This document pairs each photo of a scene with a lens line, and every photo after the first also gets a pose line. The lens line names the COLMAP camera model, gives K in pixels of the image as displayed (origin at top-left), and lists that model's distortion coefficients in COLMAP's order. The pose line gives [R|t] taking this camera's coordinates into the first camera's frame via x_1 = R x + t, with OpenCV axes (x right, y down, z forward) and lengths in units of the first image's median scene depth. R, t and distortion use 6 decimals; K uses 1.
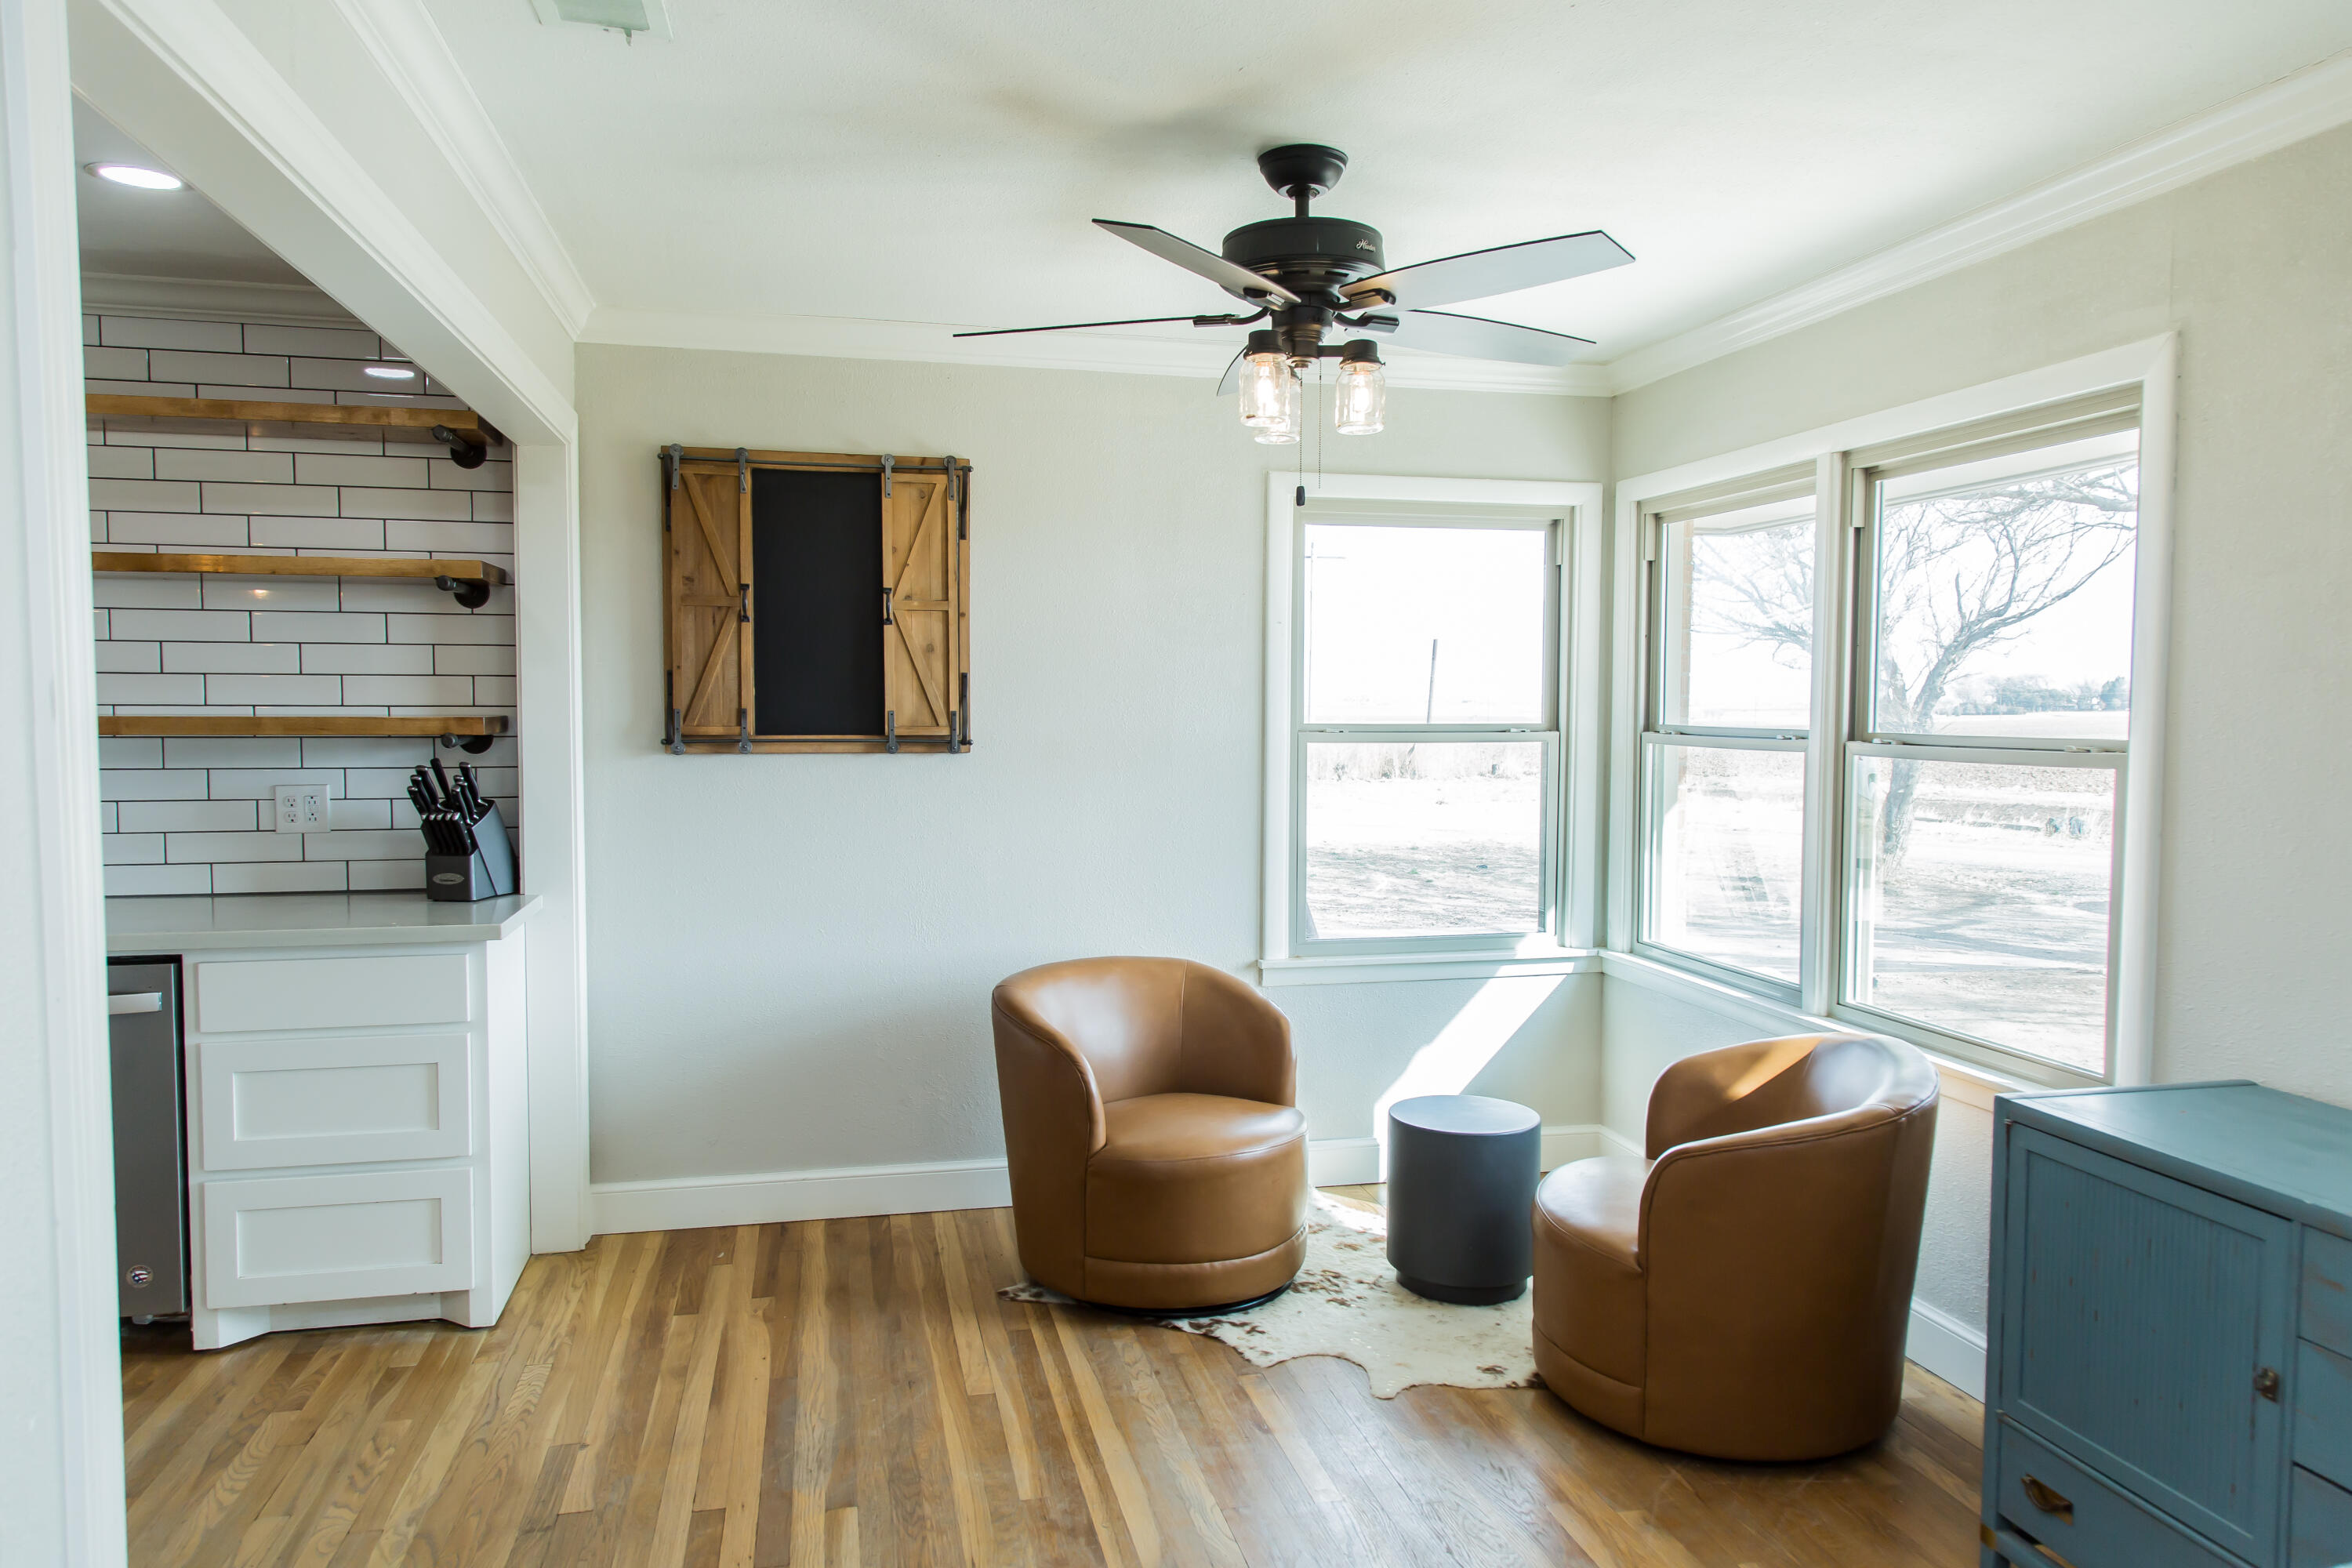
lens RADIAL K [[1579.2, 0, 1177.7], [0, 1579.2, 797.2], [0, 0, 1]] dist [0.013096, -0.001847]
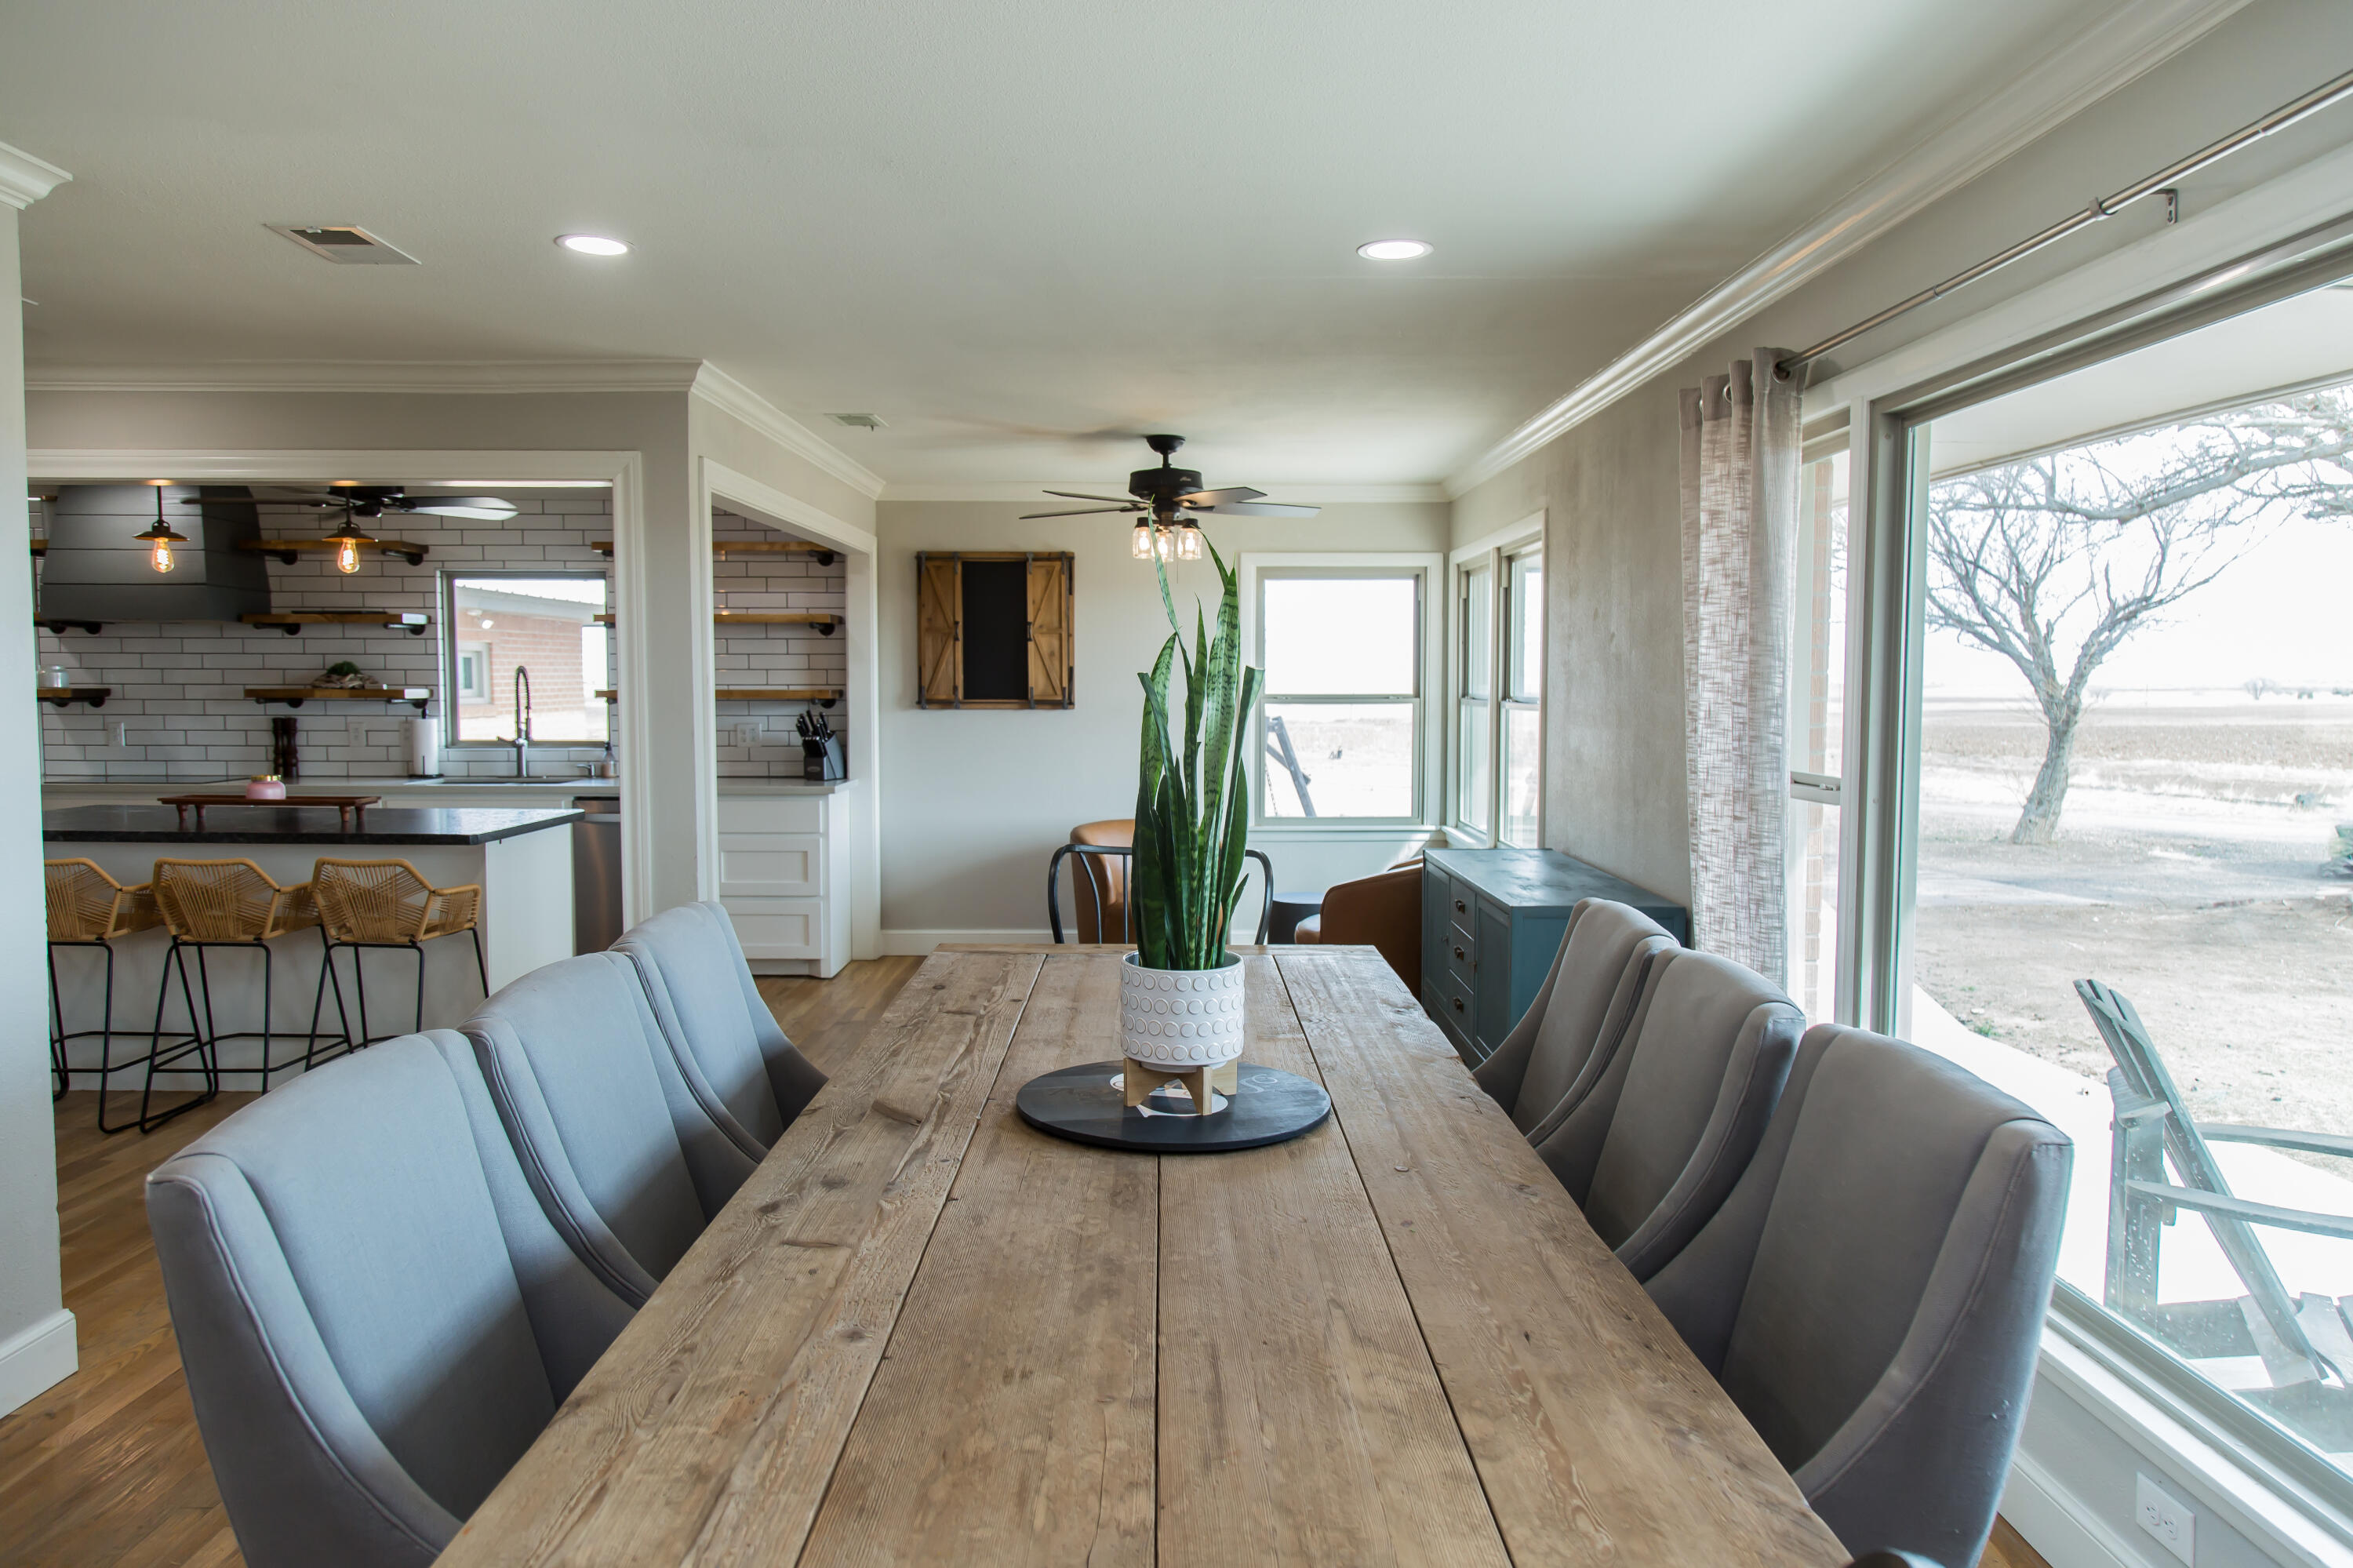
lens RADIAL K [[1579.9, 0, 1175.7], [0, 1579.9, 775.2], [0, 0, 1]] dist [0.013096, -0.001847]
pose [[0.976049, 0.008466, -0.217387, 0.414891], [-0.009170, 0.999955, -0.002226, 0.056142], [0.217359, 0.004166, 0.976083, -0.841175]]
